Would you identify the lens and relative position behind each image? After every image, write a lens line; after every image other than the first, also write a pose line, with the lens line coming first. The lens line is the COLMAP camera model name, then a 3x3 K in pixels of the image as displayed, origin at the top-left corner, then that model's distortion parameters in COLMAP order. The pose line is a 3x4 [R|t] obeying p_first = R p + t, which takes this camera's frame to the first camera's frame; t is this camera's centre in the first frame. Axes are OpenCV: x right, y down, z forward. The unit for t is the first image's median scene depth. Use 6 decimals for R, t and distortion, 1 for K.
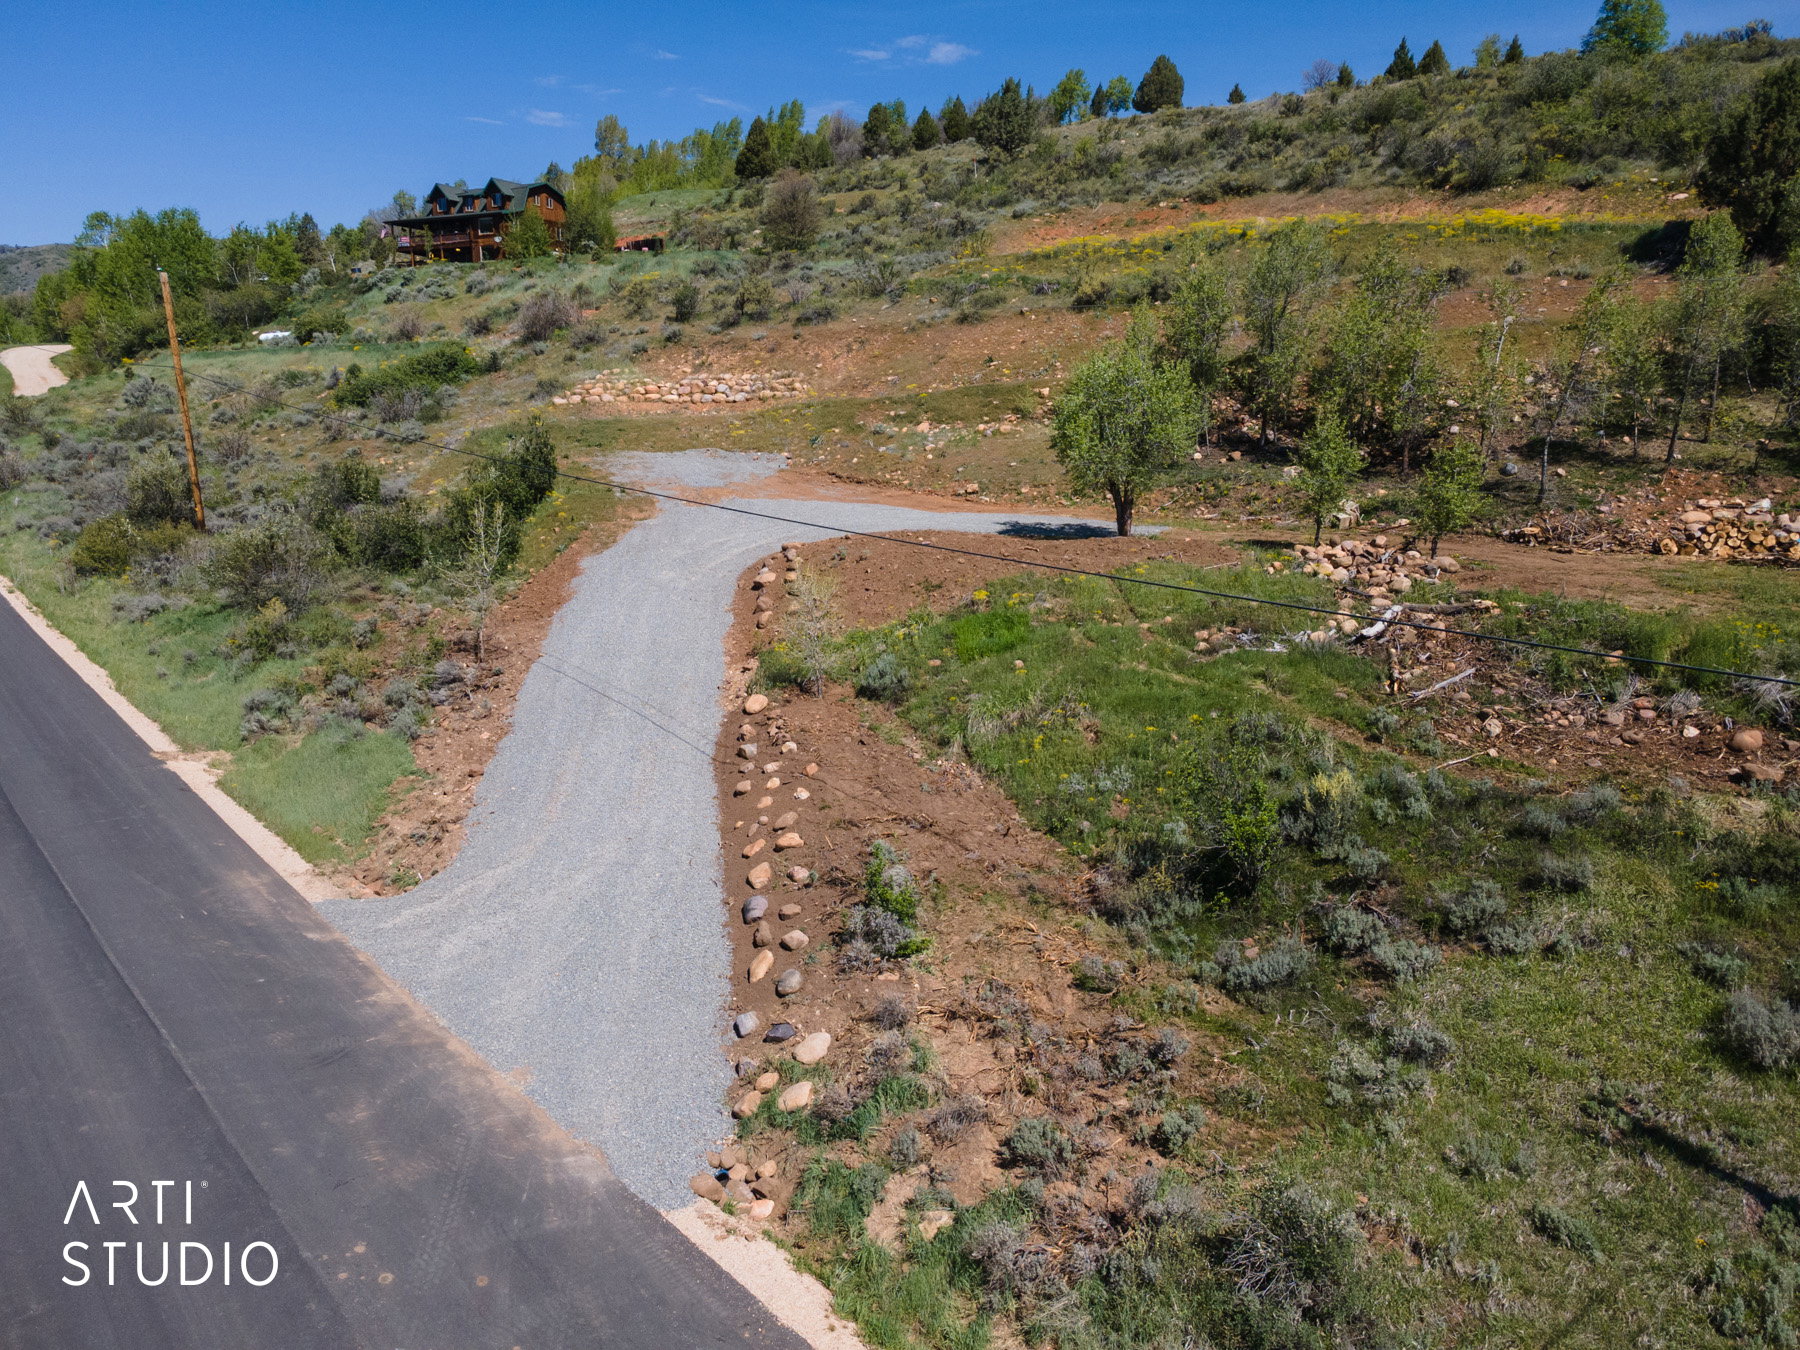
lens RADIAL K [[1318.5, 0, 882.8], [0, 1318.5, 665.6], [0, 0, 1]] dist [0.014729, 0.063538]
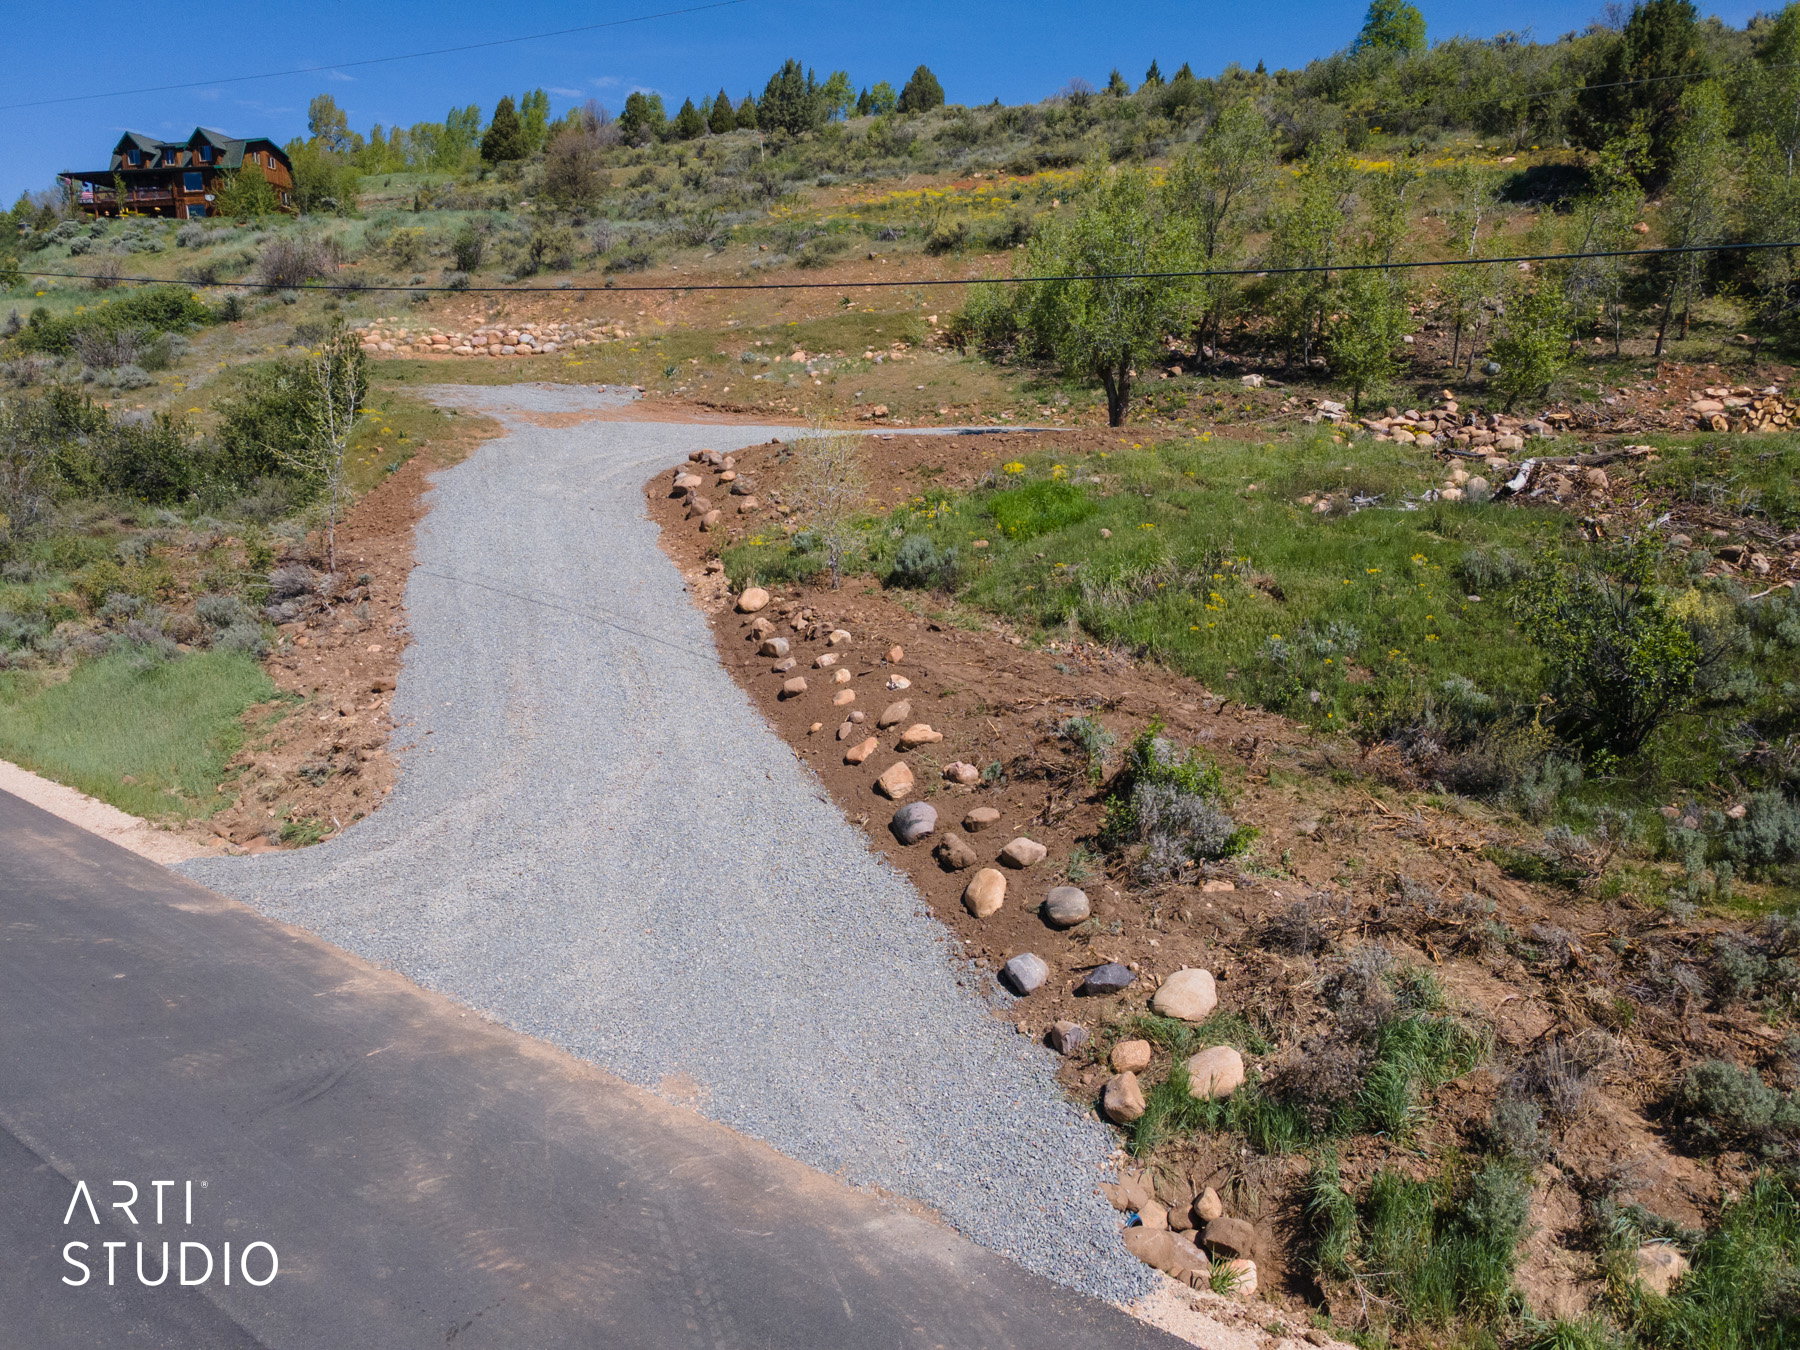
lens RADIAL K [[1318.5, 0, 882.8], [0, 1318.5, 665.6], [0, 0, 1]] dist [0.014729, 0.063538]
pose [[0.978940, -0.030077, 0.201921, -0.095050], [0.036417, 0.998951, -0.027758, 0.048294], [-0.200874, 0.034527, 0.979008, 0.138732]]
